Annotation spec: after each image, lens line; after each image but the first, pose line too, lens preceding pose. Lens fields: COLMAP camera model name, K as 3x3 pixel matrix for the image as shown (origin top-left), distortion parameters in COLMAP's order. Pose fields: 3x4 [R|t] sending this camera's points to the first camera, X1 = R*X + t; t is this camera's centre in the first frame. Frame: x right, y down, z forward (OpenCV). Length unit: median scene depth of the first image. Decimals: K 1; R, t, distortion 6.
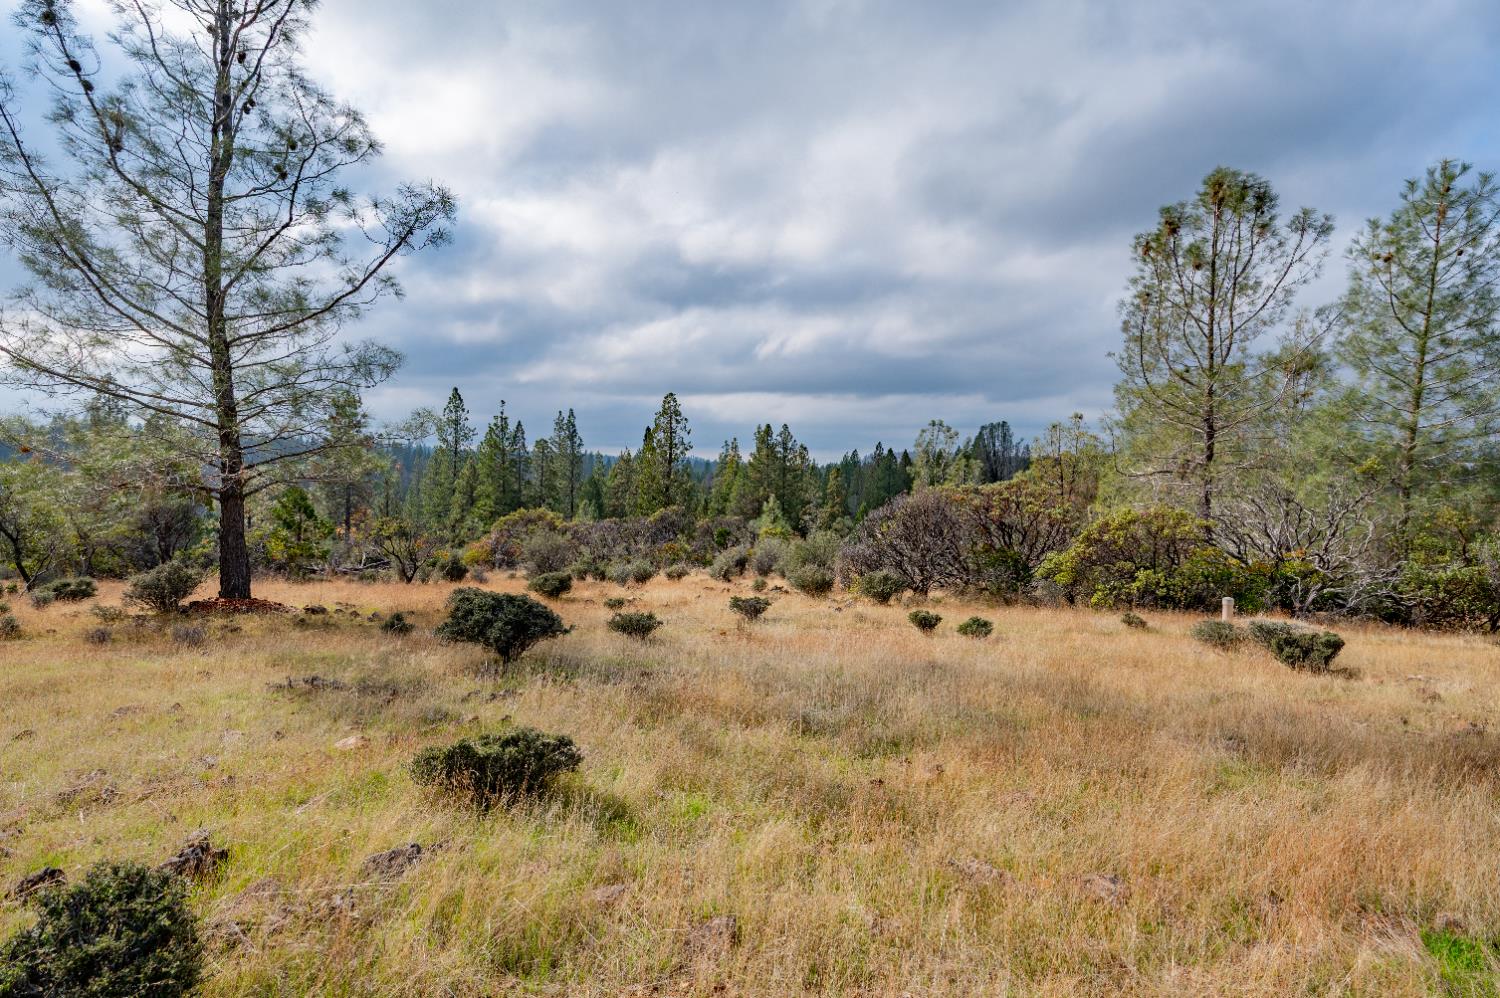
lens RADIAL K [[663.7, 0, 750.9], [0, 663.7, 486.4], [0, 0, 1]] dist [0.000098, 0.000165]
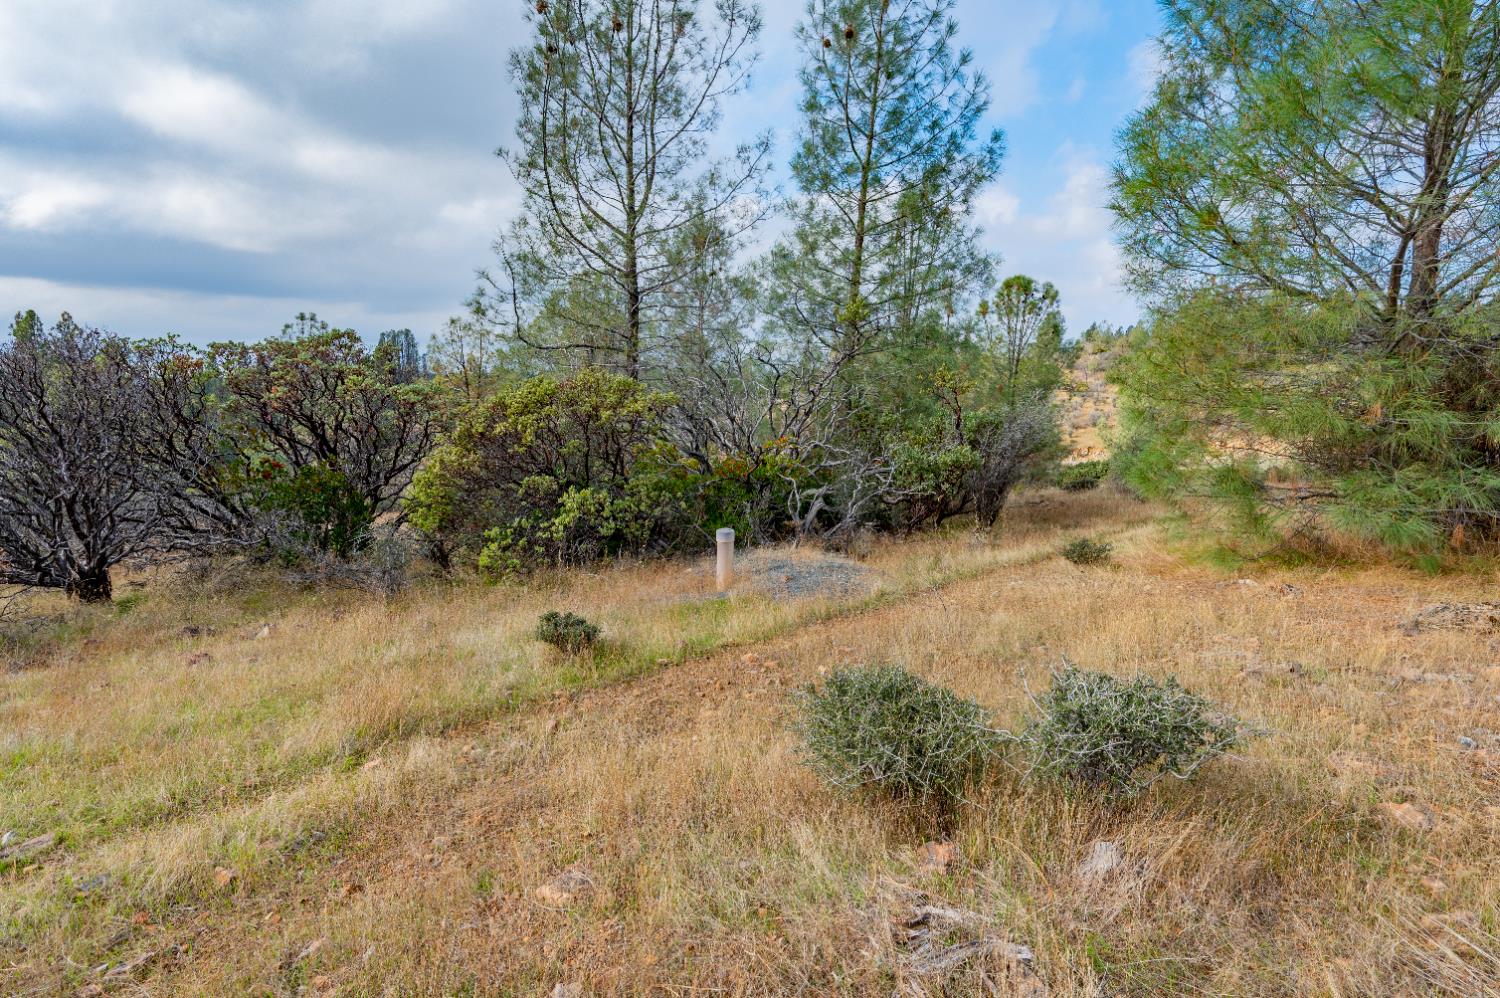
lens RADIAL K [[590.6, 0, 750.0], [0, 590.6, 499.0], [0, 0, 1]] dist [0.000344, 0.000236]
pose [[0.654771, -0.112158, 0.747460, 0.316777], [0.001546, 0.989125, 0.147067, 0.062493], [-0.755826, -0.095139, 0.647824, 0.560583]]
